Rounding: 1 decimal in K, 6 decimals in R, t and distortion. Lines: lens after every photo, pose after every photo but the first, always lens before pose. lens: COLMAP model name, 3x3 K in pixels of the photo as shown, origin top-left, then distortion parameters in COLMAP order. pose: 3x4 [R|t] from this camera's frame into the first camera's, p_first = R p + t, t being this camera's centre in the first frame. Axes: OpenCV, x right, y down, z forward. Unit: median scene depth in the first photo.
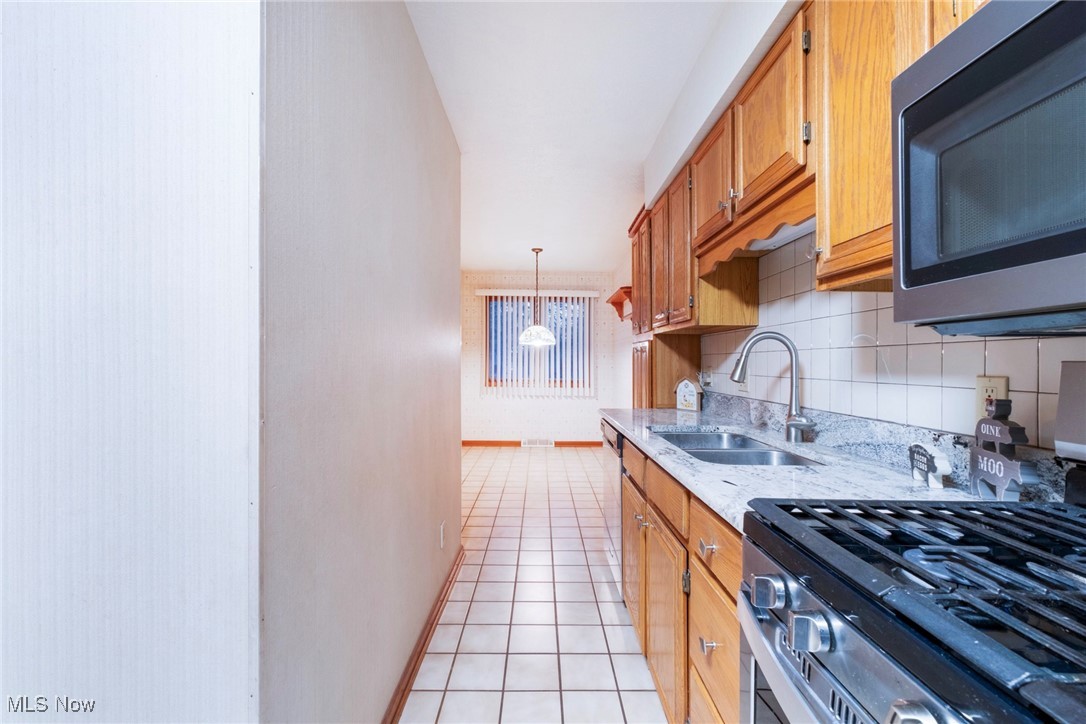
lens RADIAL K [[508.9, 0, 543.0], [0, 508.9, 362.0], [0, 0, 1]] dist [-0.002004, -0.000107]
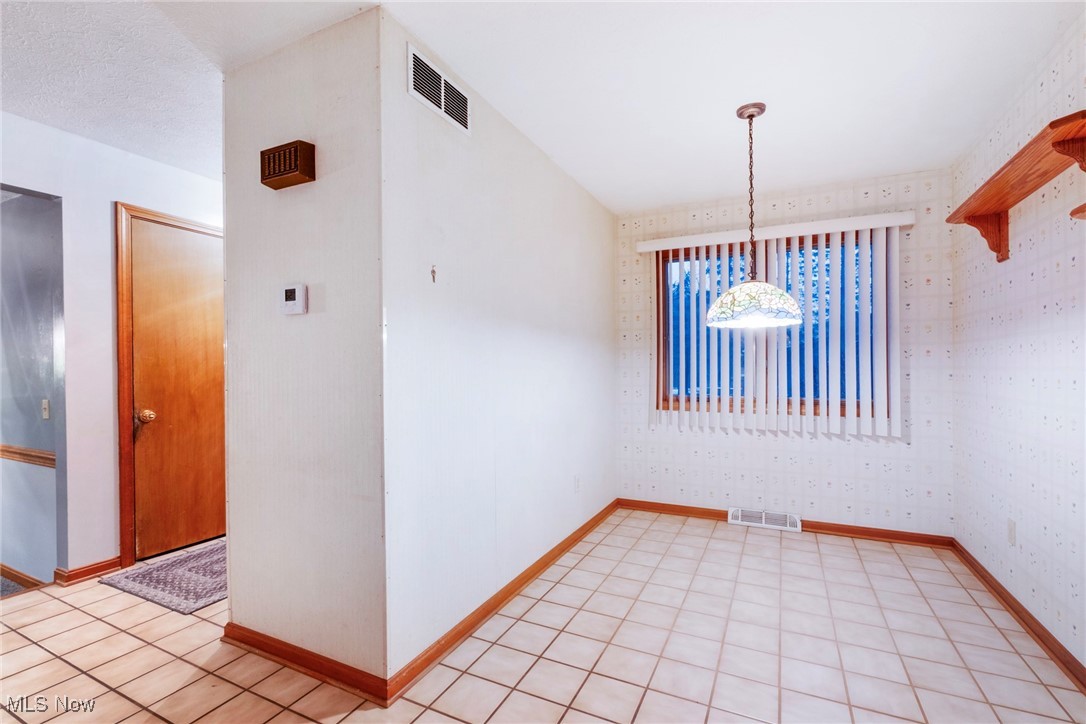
lens RADIAL K [[528.7, 0, 454.0], [0, 528.7, 369.1], [0, 0, 1]] dist [-0.002539, -0.000426]
pose [[0.848072, -0.006861, -0.529836, 0.021614], [0.008088, 0.999967, -0.000003, 0.002051], [0.529819, -0.004283, 0.848100, 0.929351]]
